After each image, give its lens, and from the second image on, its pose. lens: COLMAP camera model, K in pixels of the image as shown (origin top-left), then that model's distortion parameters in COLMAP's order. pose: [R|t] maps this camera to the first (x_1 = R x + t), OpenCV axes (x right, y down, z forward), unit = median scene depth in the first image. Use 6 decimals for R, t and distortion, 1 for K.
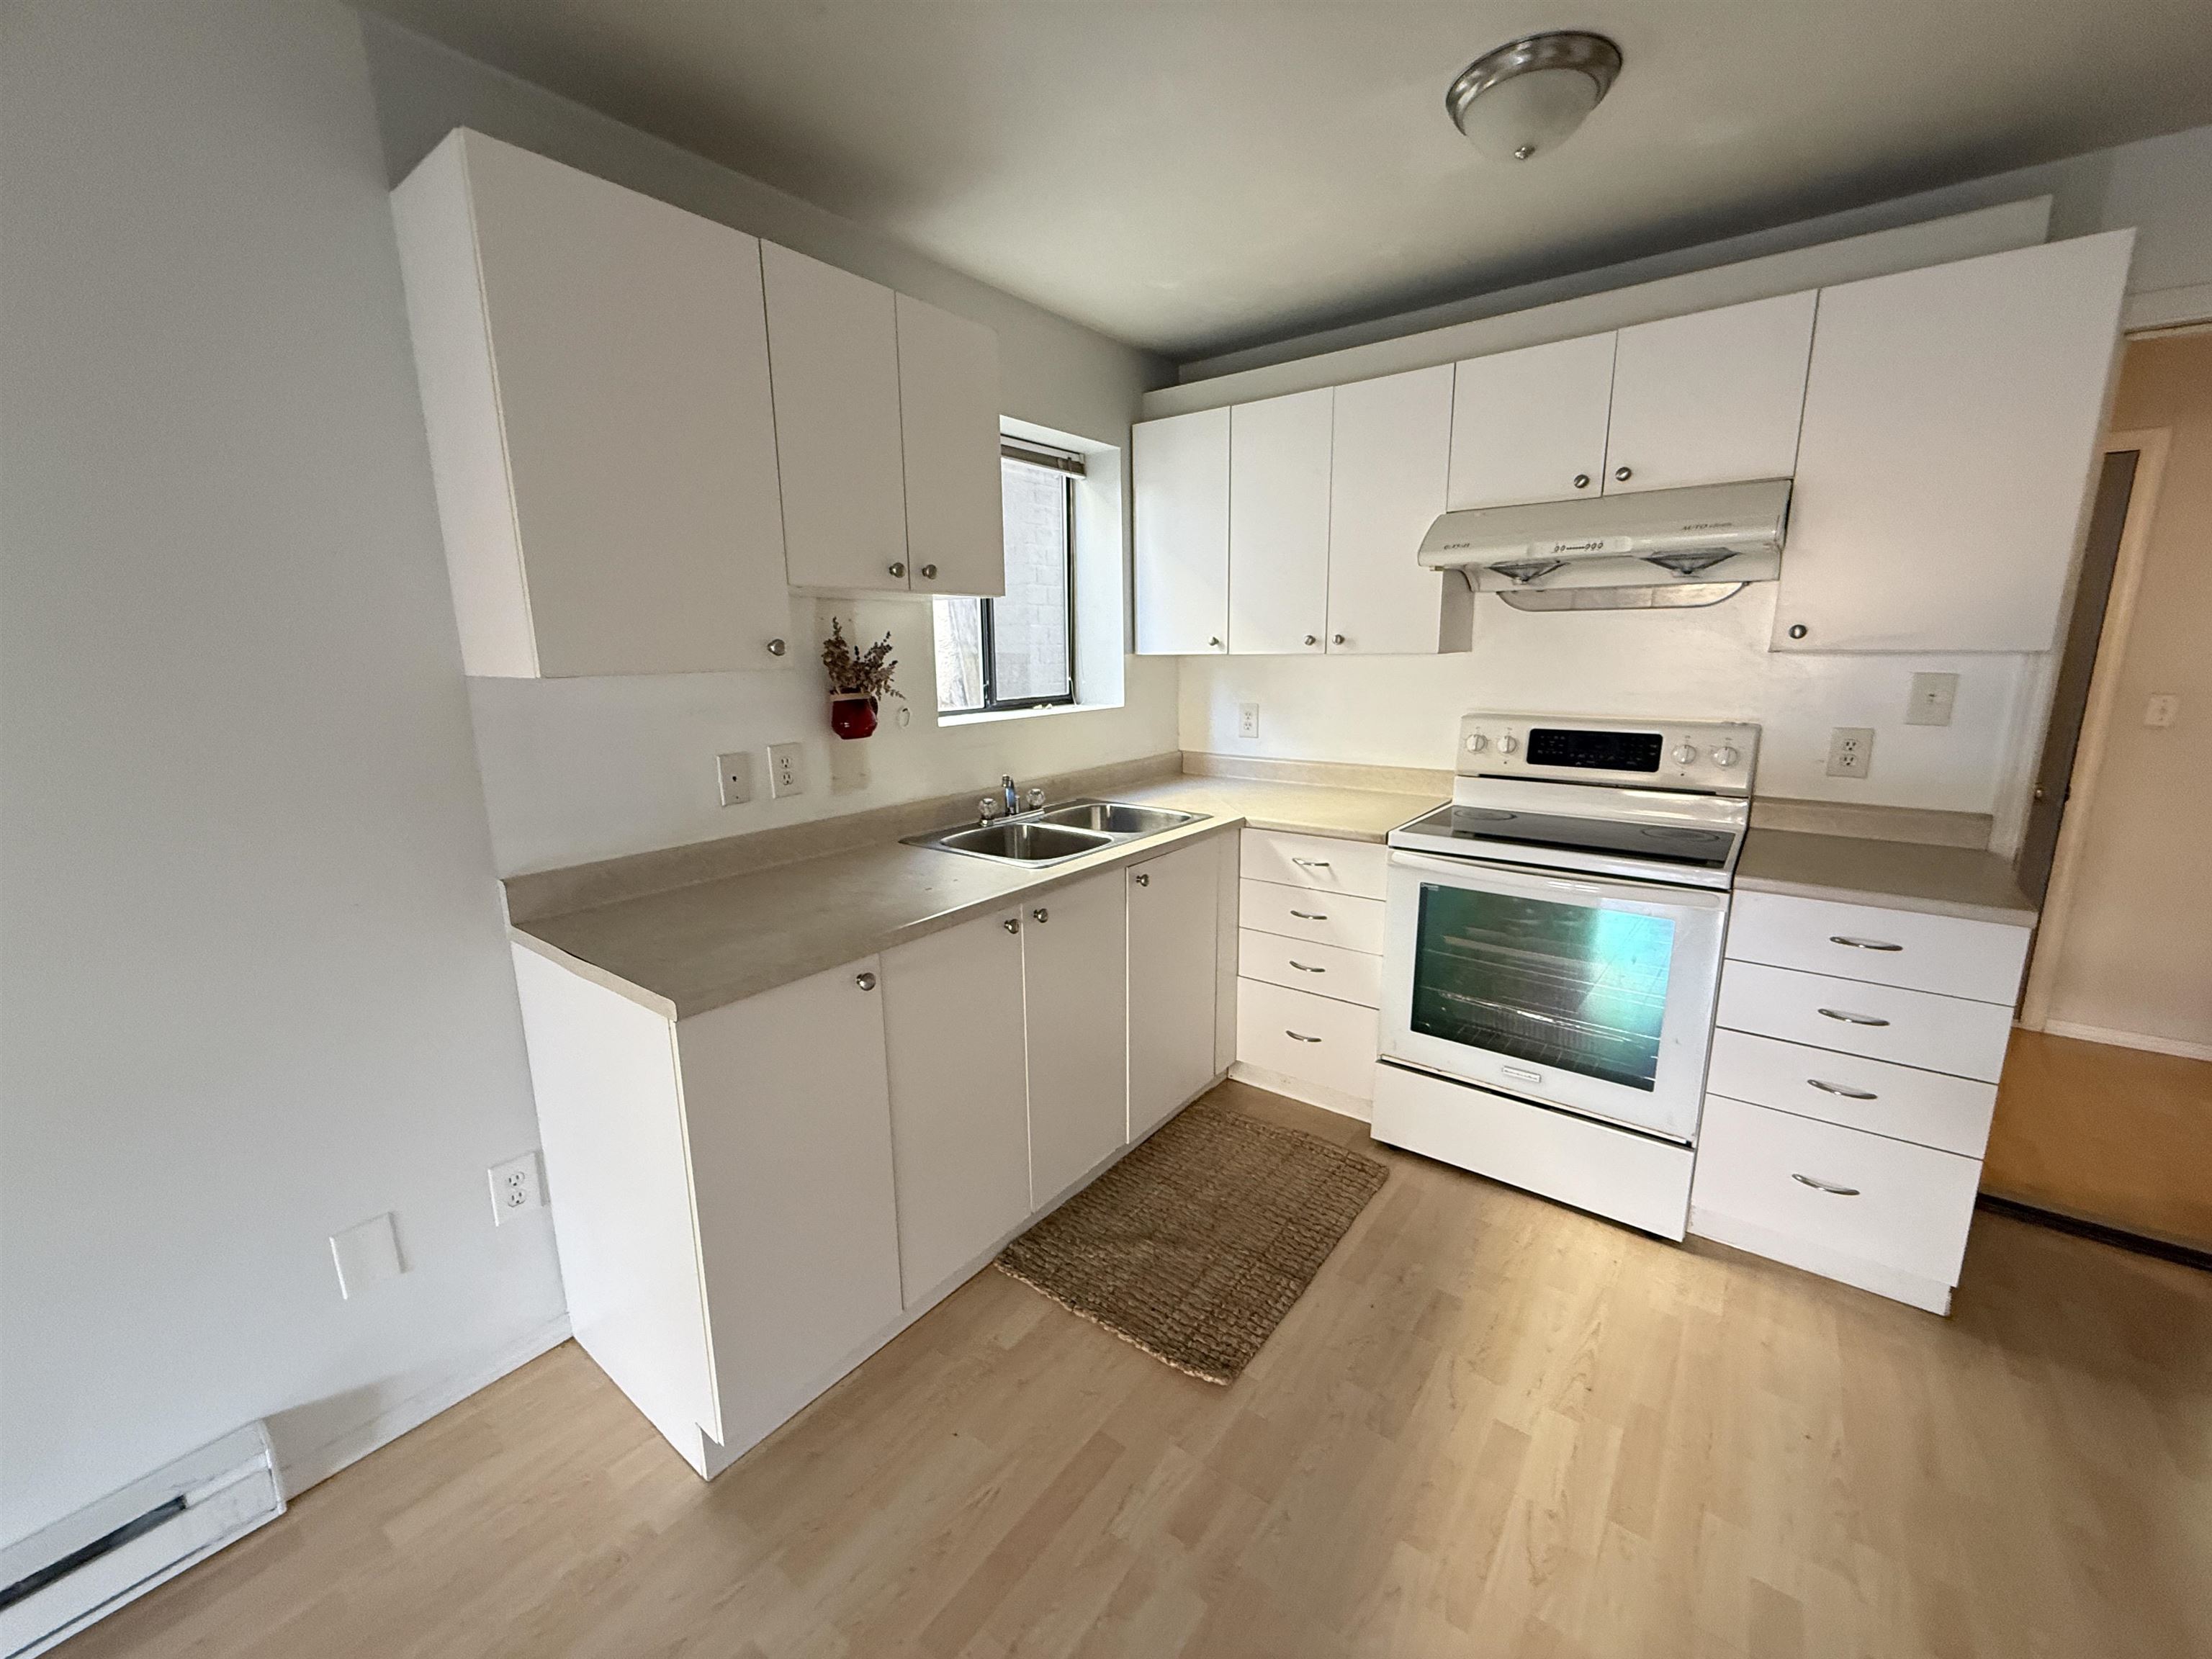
lens RADIAL K [[881.5, 0, 1105.0], [0, 881.5, 832.3], [0, 0, 1]] dist [-0.000346, -0.000167]
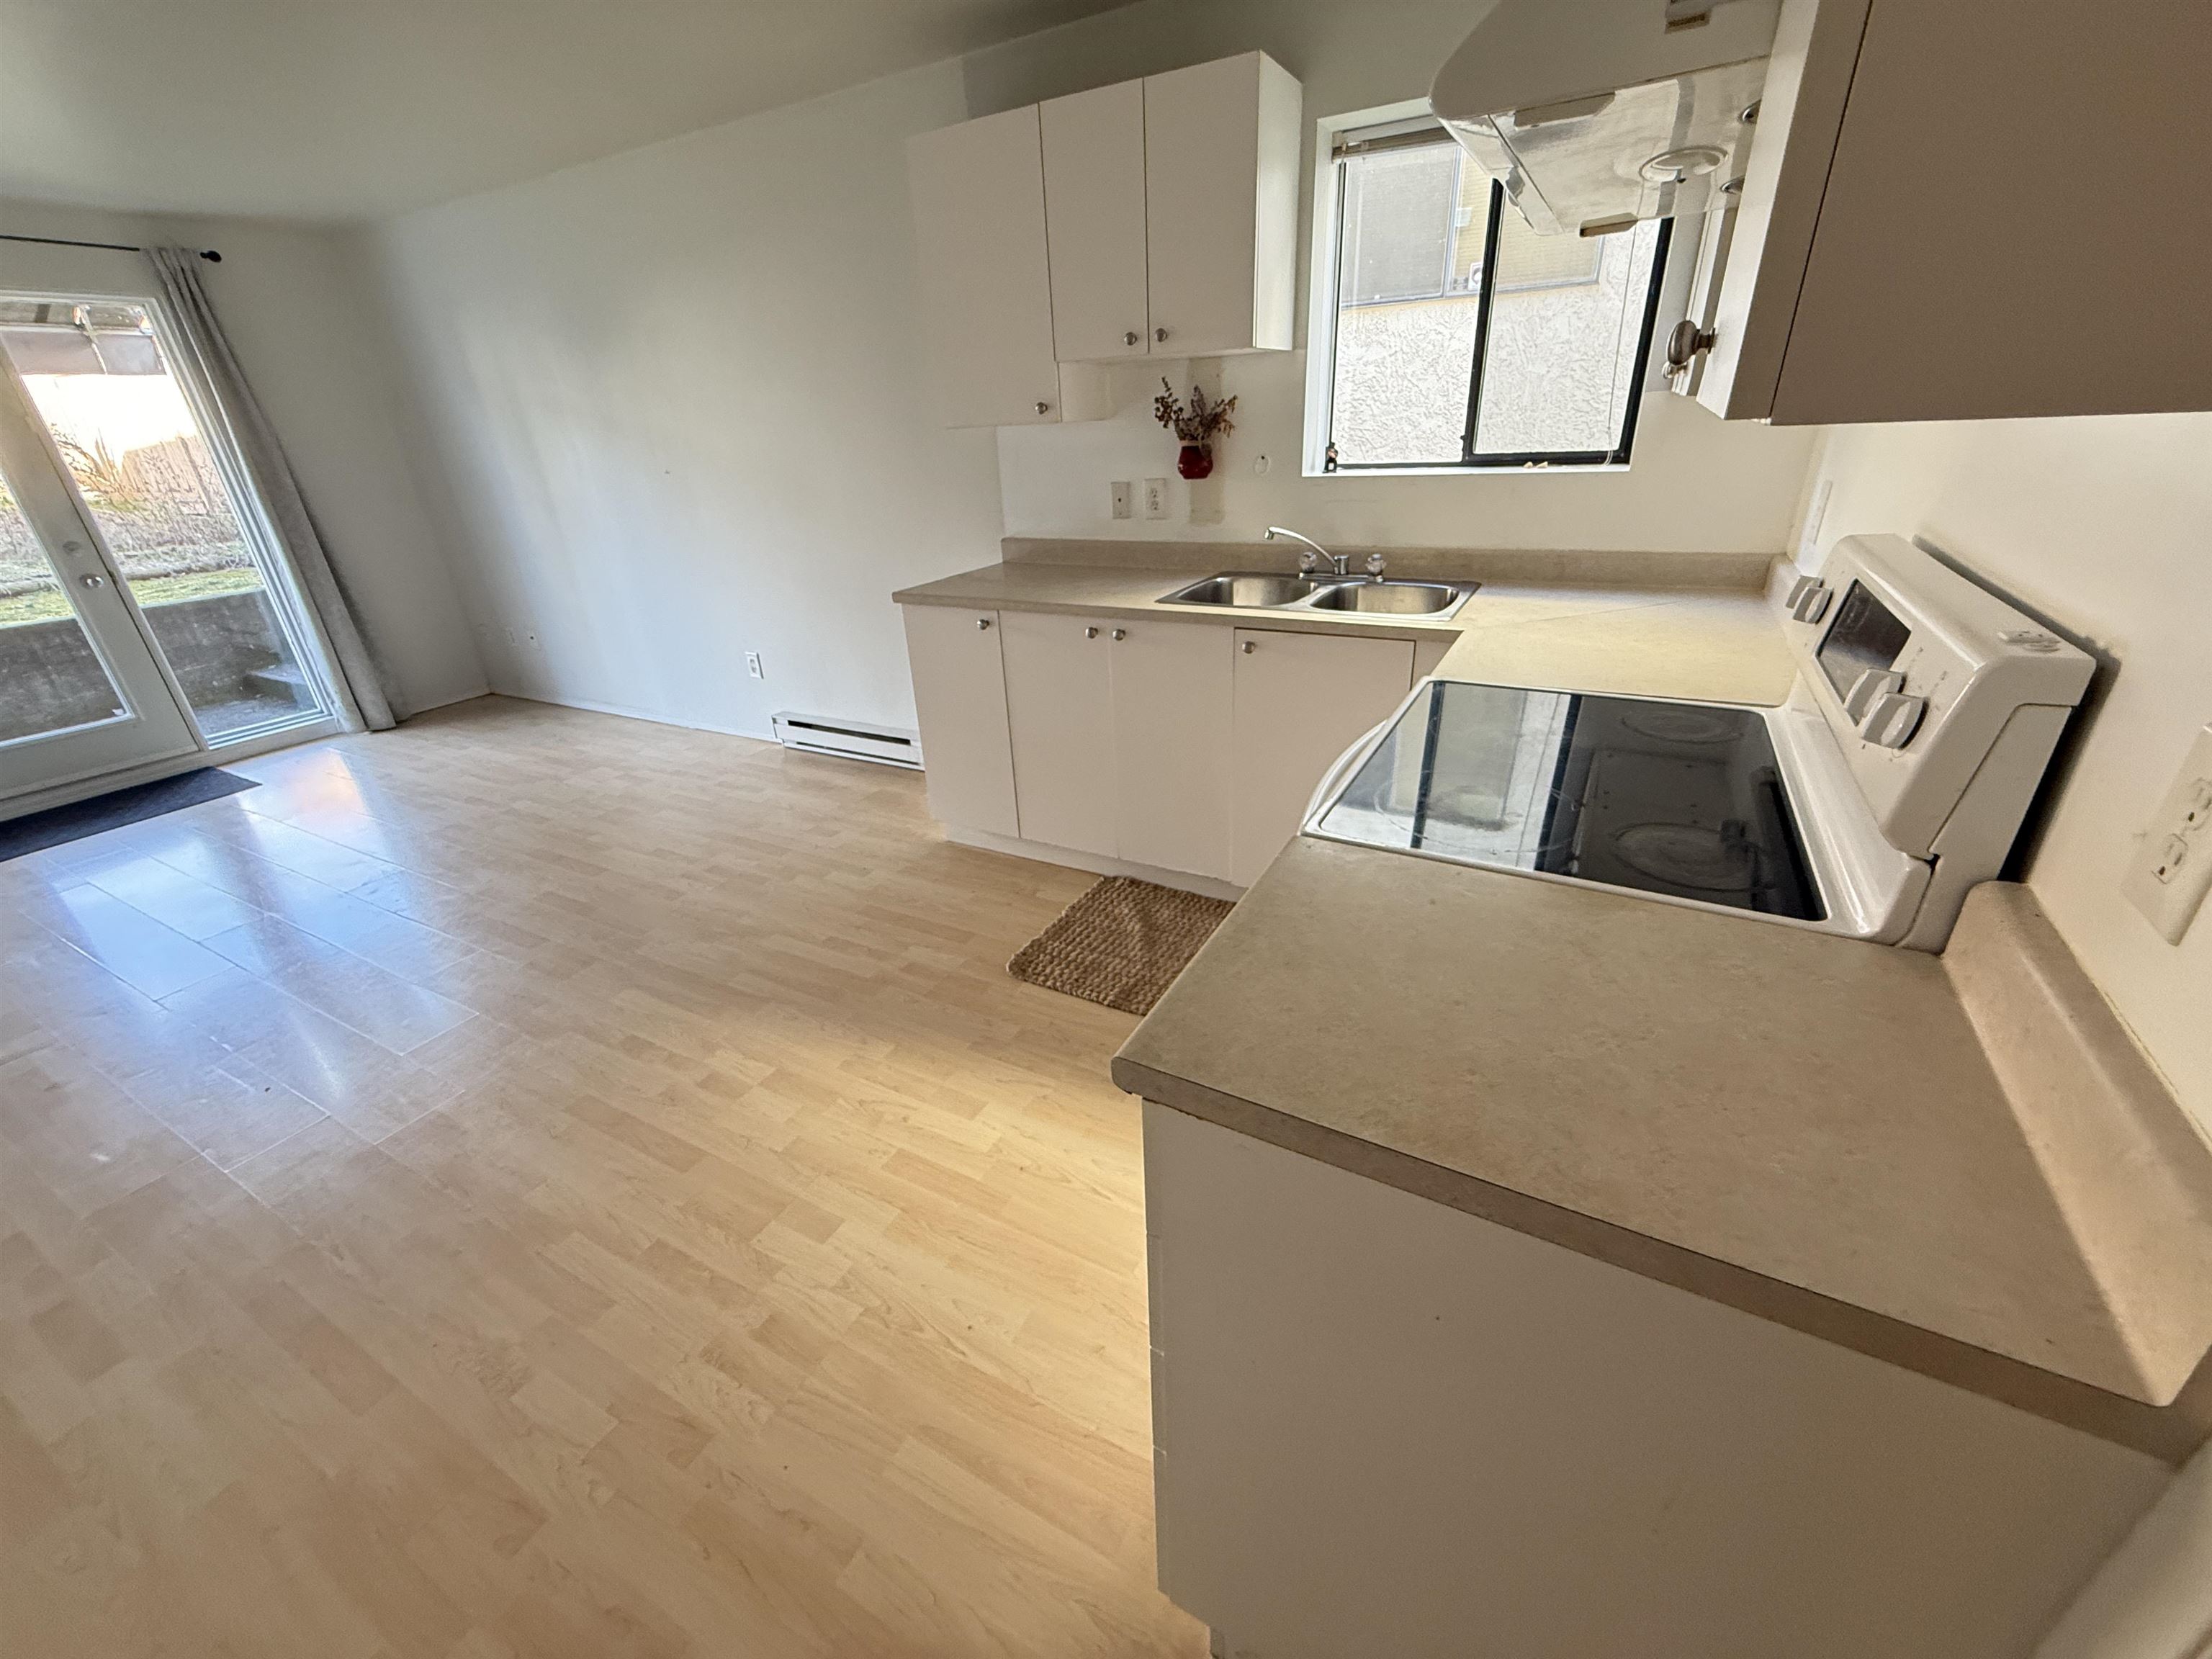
lens RADIAL K [[881.5, 0, 1103.9], [0, 881.5, 828.8], [0, 0, 1]] dist [-0.000346, -0.000167]
pose [[0.146761, 0.427398, -0.892072, 1.064304], [-0.163395, 0.899923, 0.404279, -0.147676], [0.975584, 0.086428, 0.201908, 0.671337]]
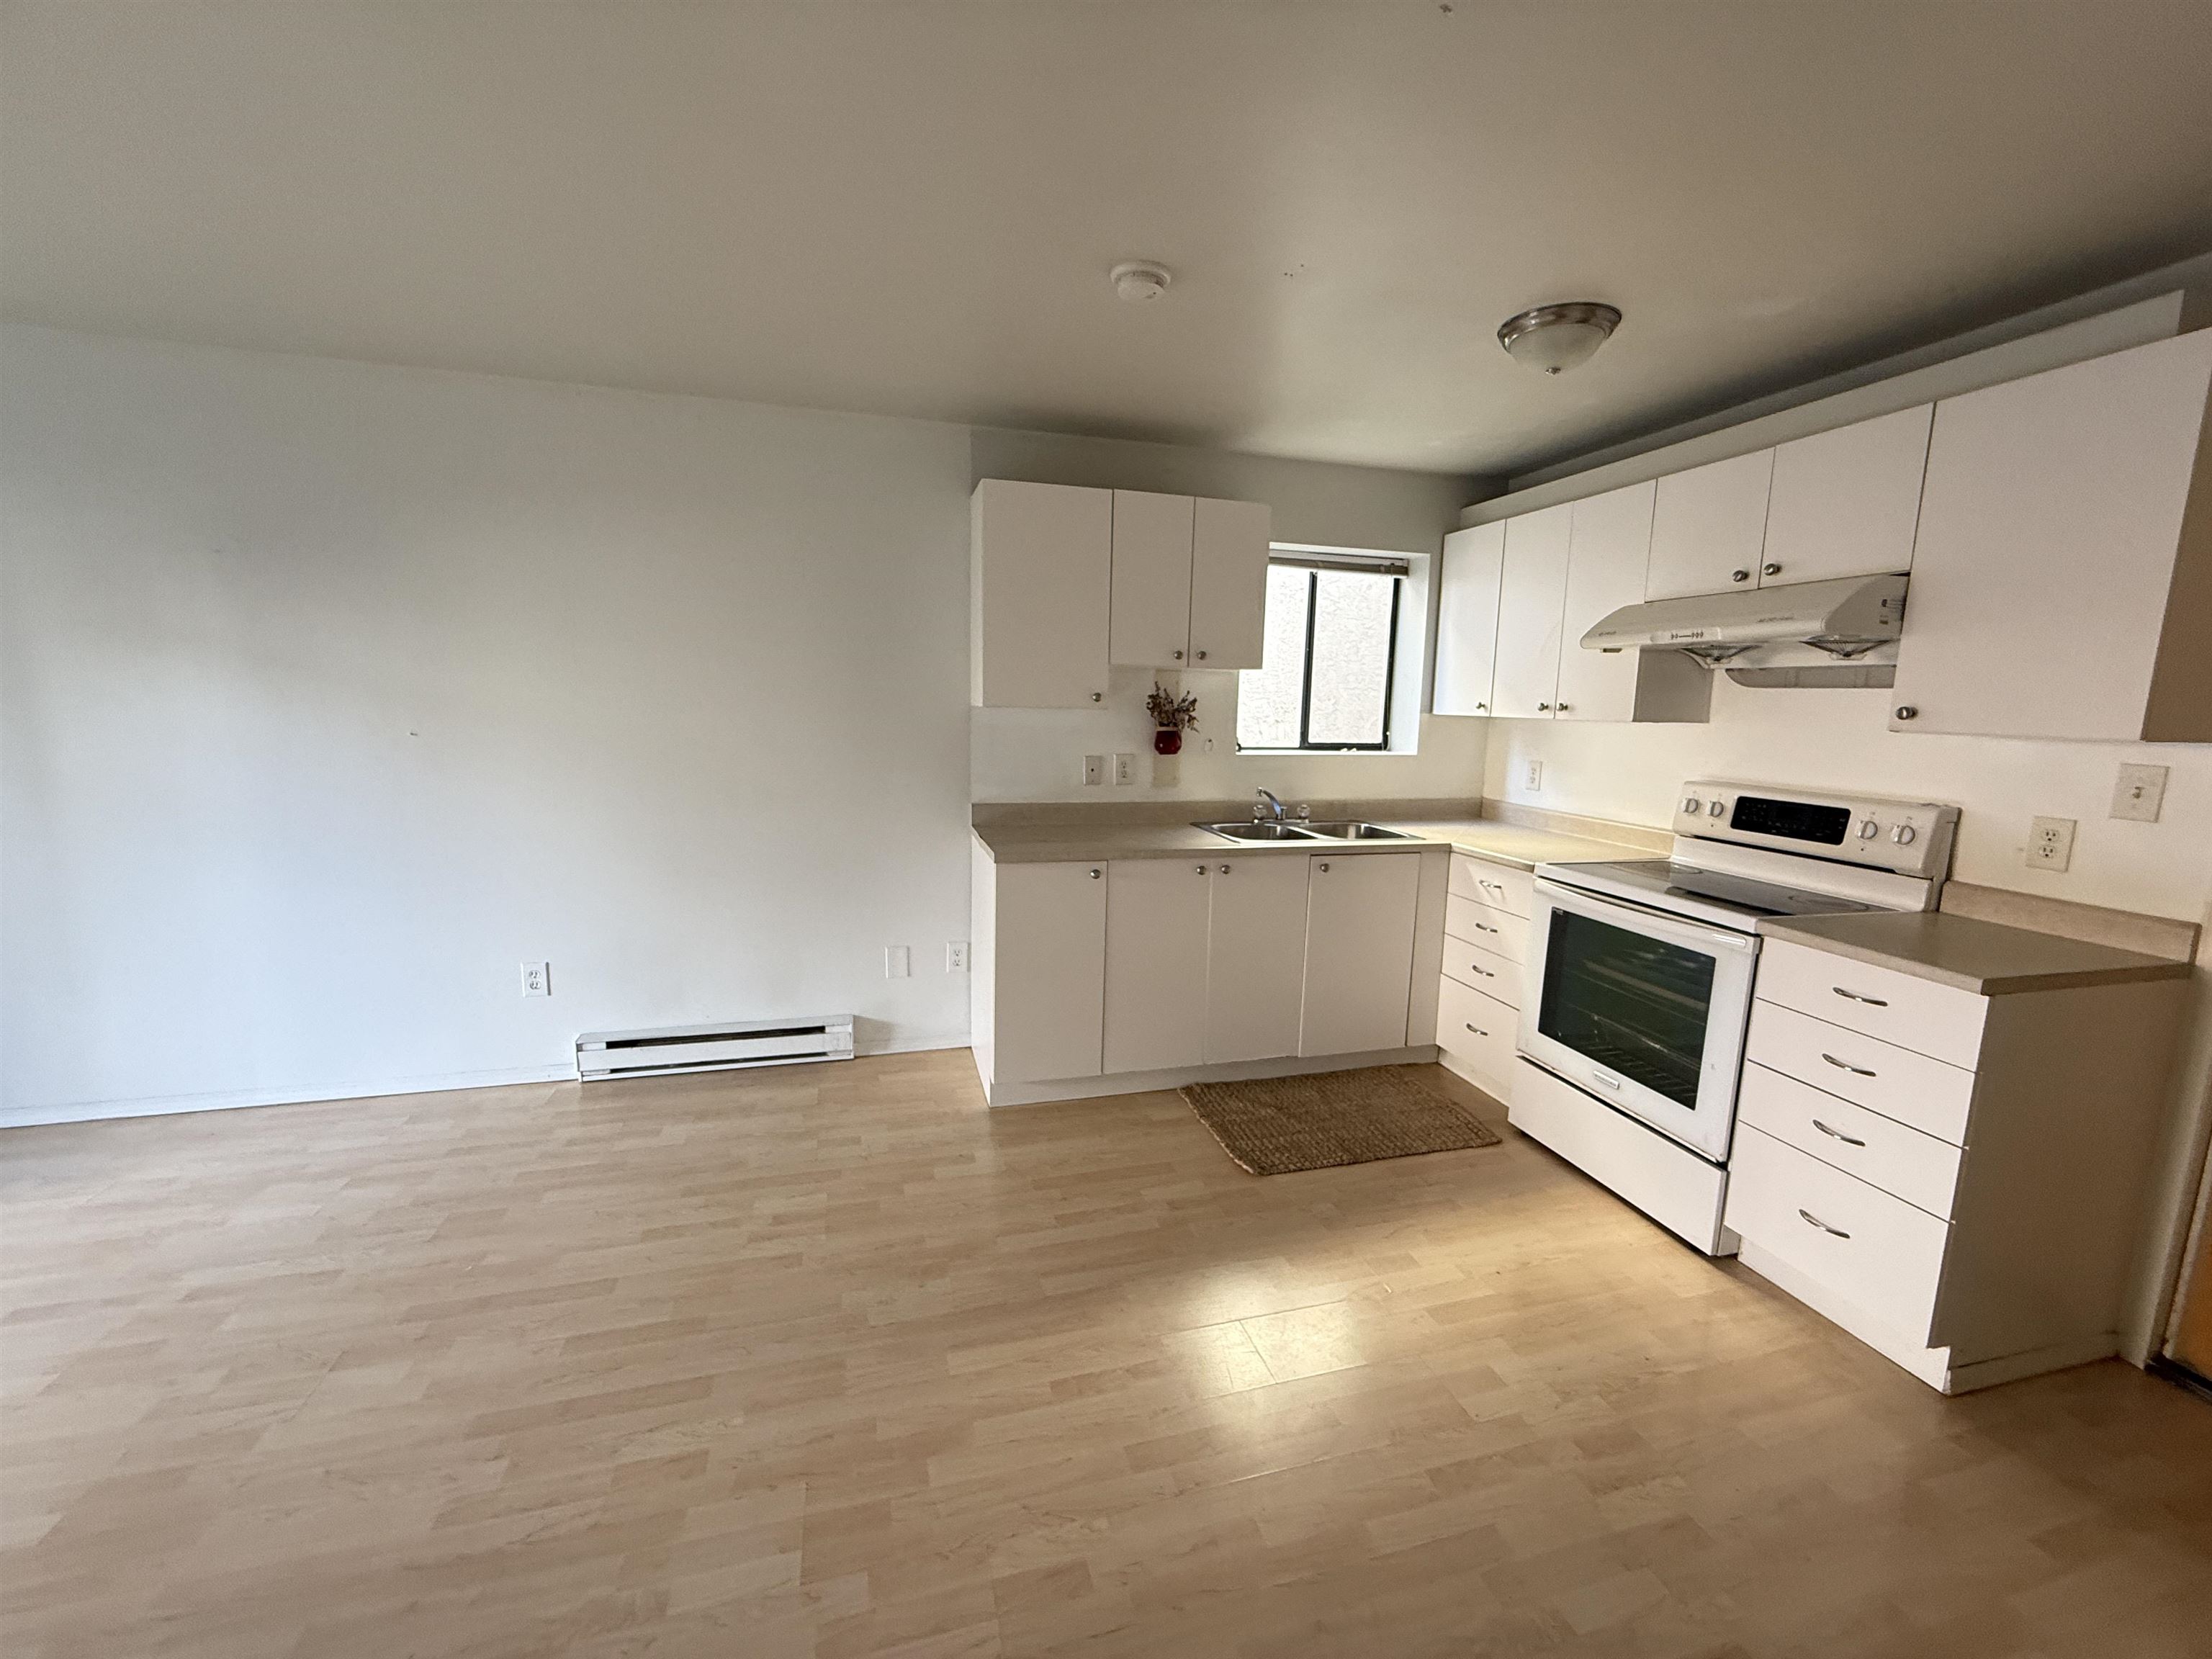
lens RADIAL K [[881.5, 0, 1101.5], [0, 881.5, 832.2], [0, 0, 1]] dist [-0.000346, -0.000167]
pose [[0.792951, 0.121874, -0.596972, 0.622437], [-0.158671, 0.987289, -0.009202, 0.070645], [0.588262, 0.102019, 0.802209, -0.372024]]
